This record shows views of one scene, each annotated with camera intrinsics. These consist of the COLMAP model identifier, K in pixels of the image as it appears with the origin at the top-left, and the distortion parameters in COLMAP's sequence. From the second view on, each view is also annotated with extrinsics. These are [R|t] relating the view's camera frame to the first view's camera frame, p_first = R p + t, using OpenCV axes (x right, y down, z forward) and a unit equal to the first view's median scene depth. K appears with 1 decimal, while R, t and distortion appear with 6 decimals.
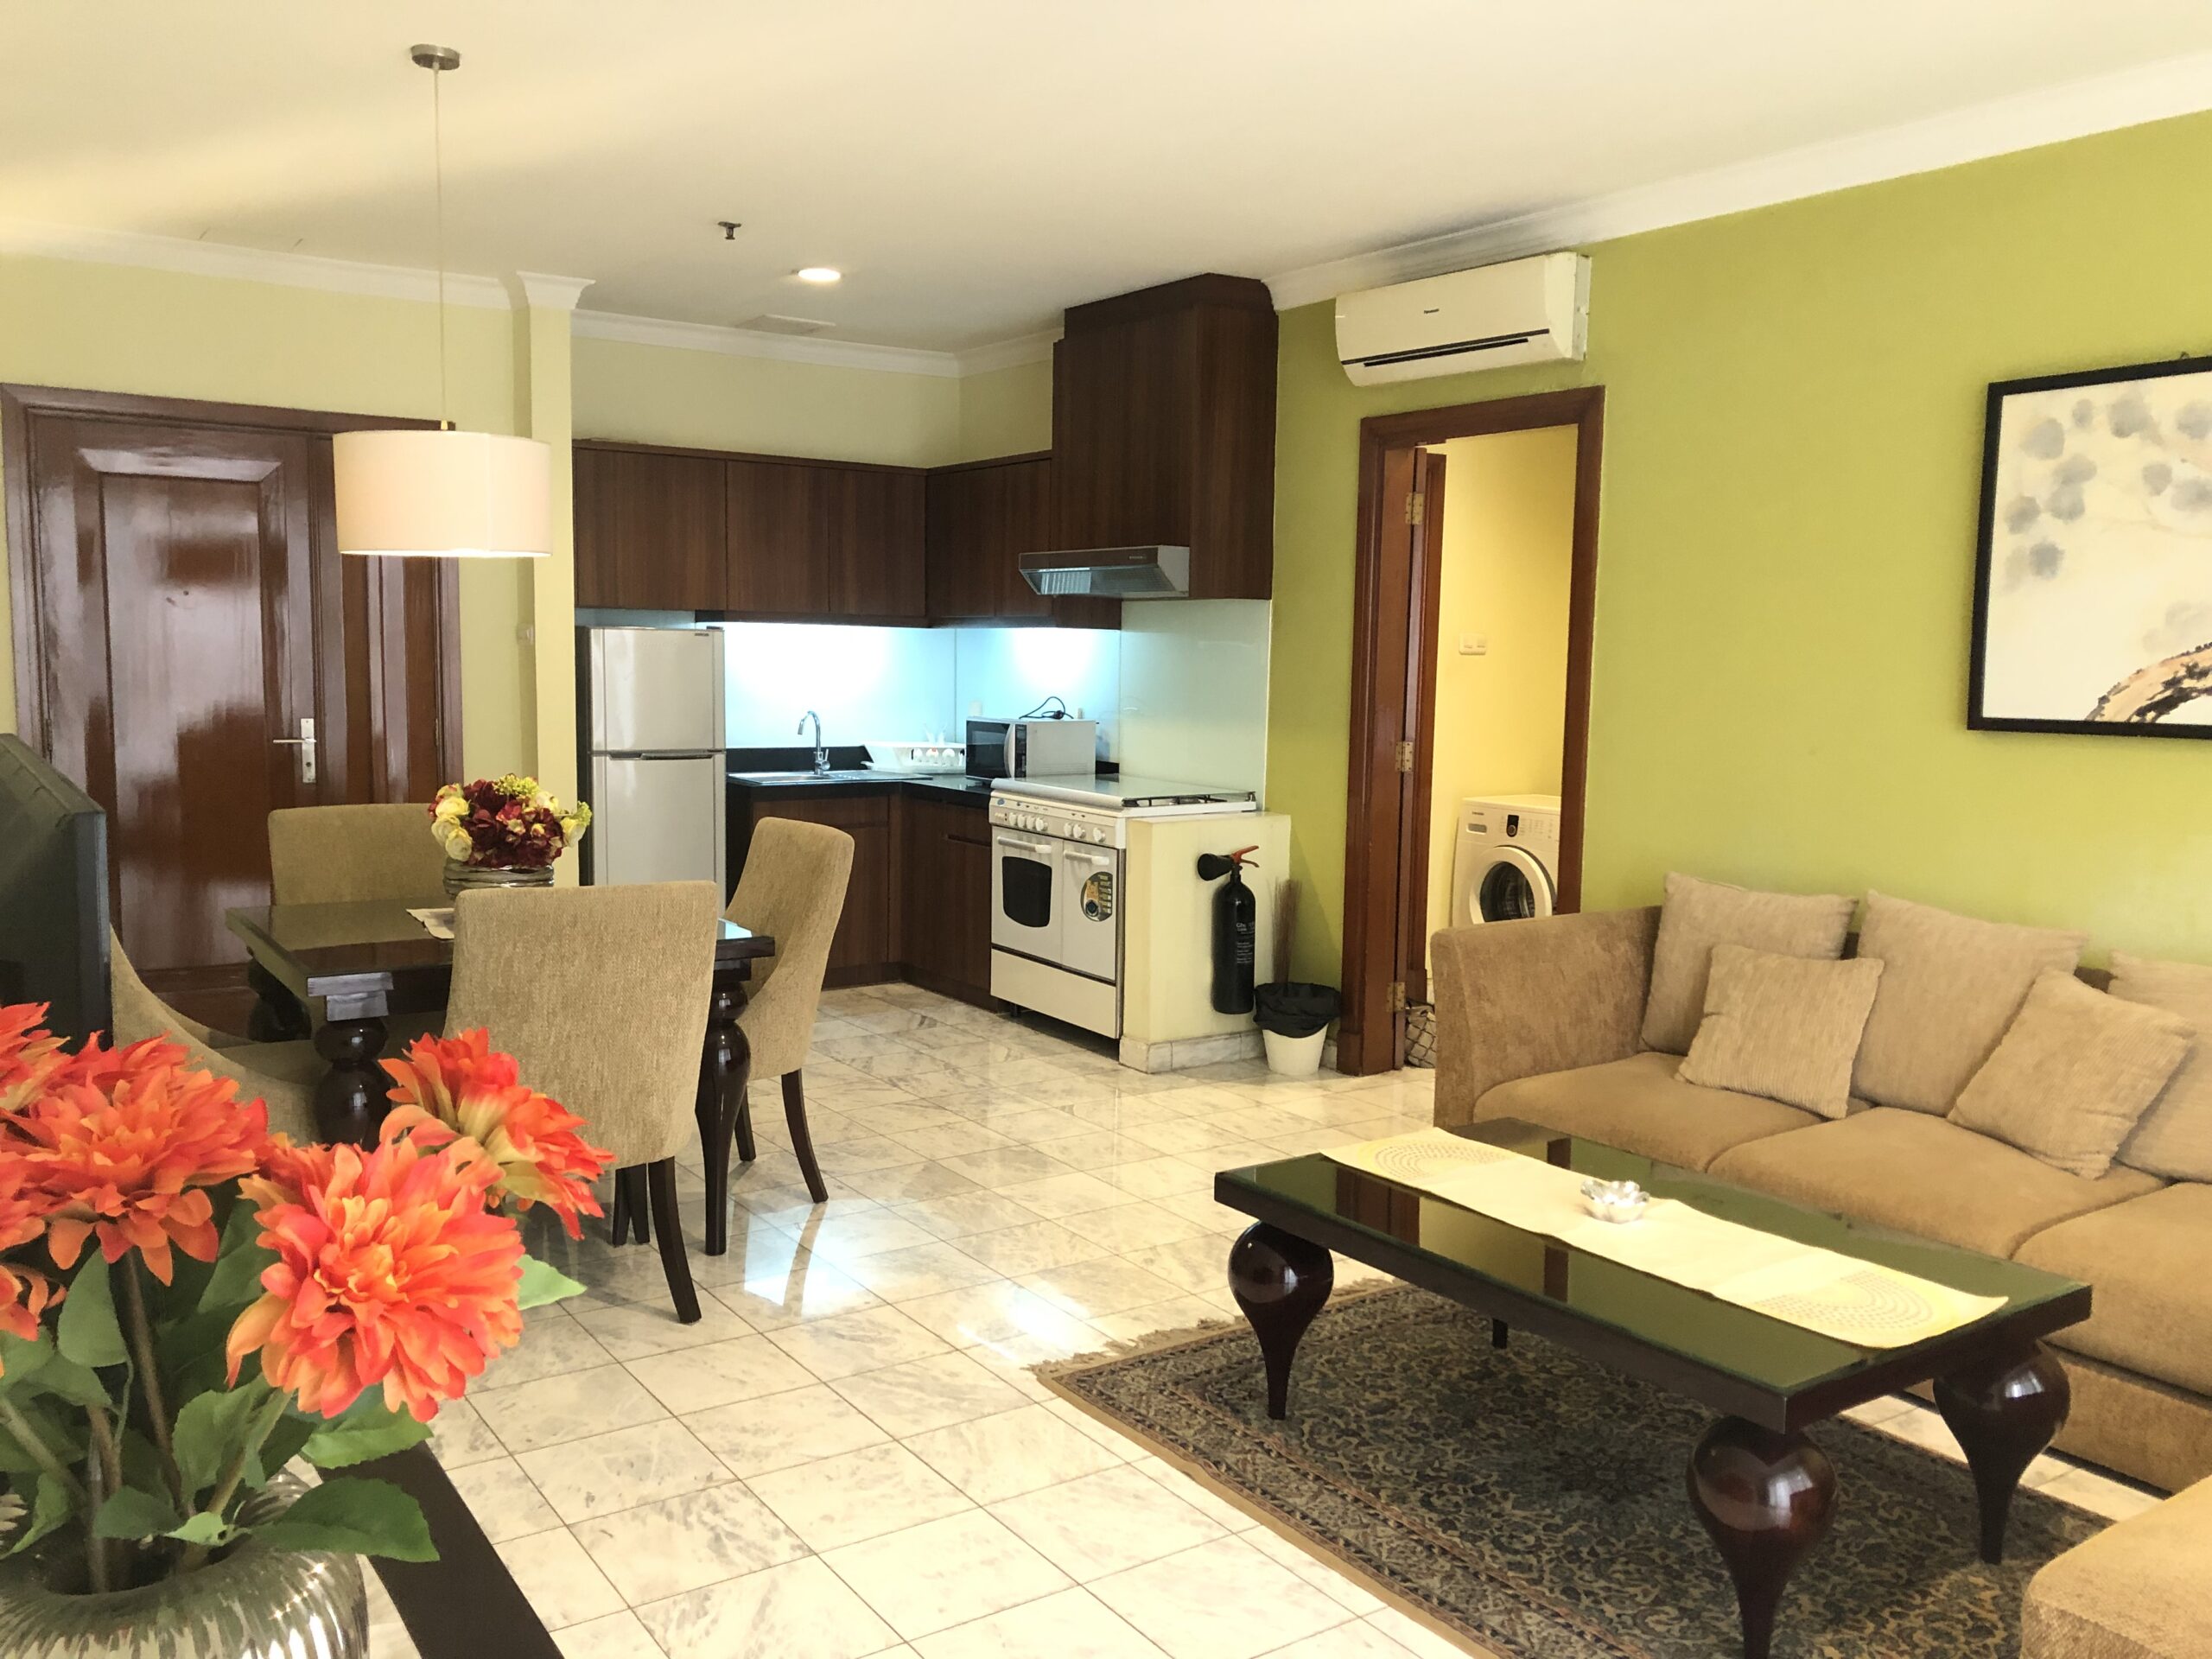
lens RADIAL K [[1799.8, 0, 1099.5], [0, 1799.8, 836.8], [0, 0, 1]] dist [0.025766, -0.003498]
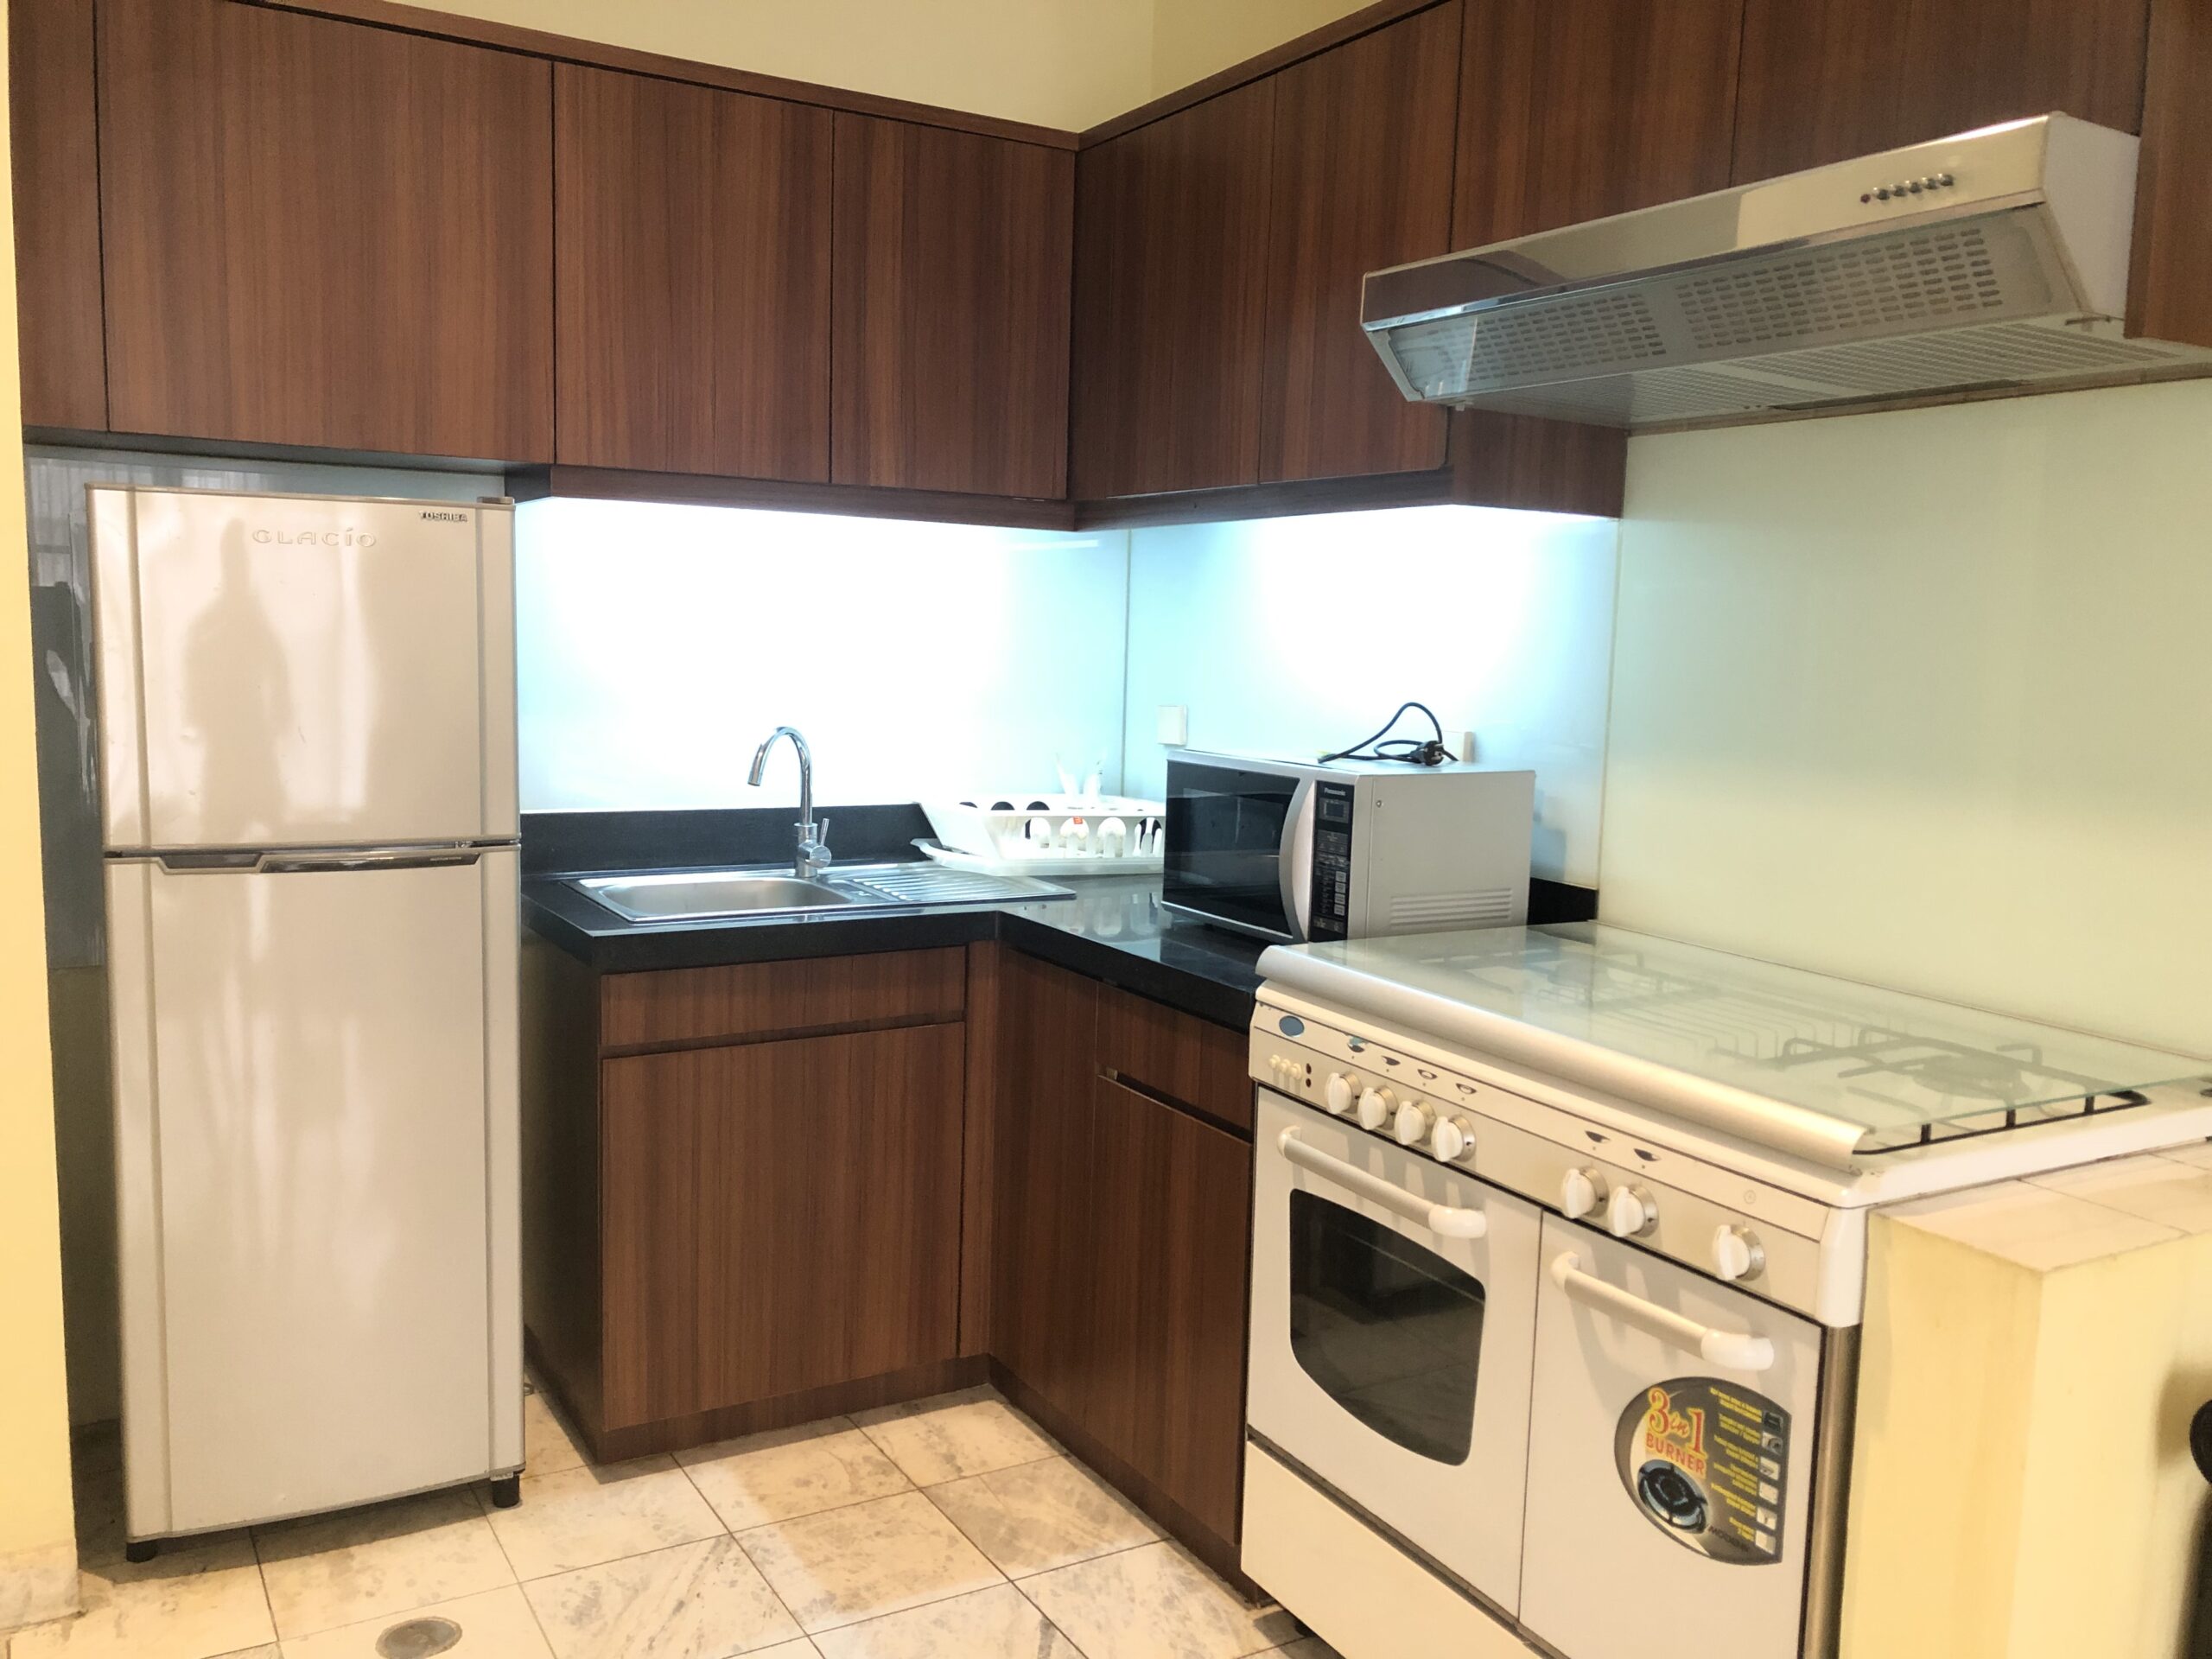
lens RADIAL K [[1785.5, 0, 1106.0], [0, 1785.5, 829.5], [0, 0, 1]] dist [0.080132, -0.098620]
pose [[0.998061, 0.015701, -0.060226, -0.066890], [-0.015234, 0.999850, 0.008197, -0.055383], [0.060345, -0.007263, 0.998151, 0.645561]]
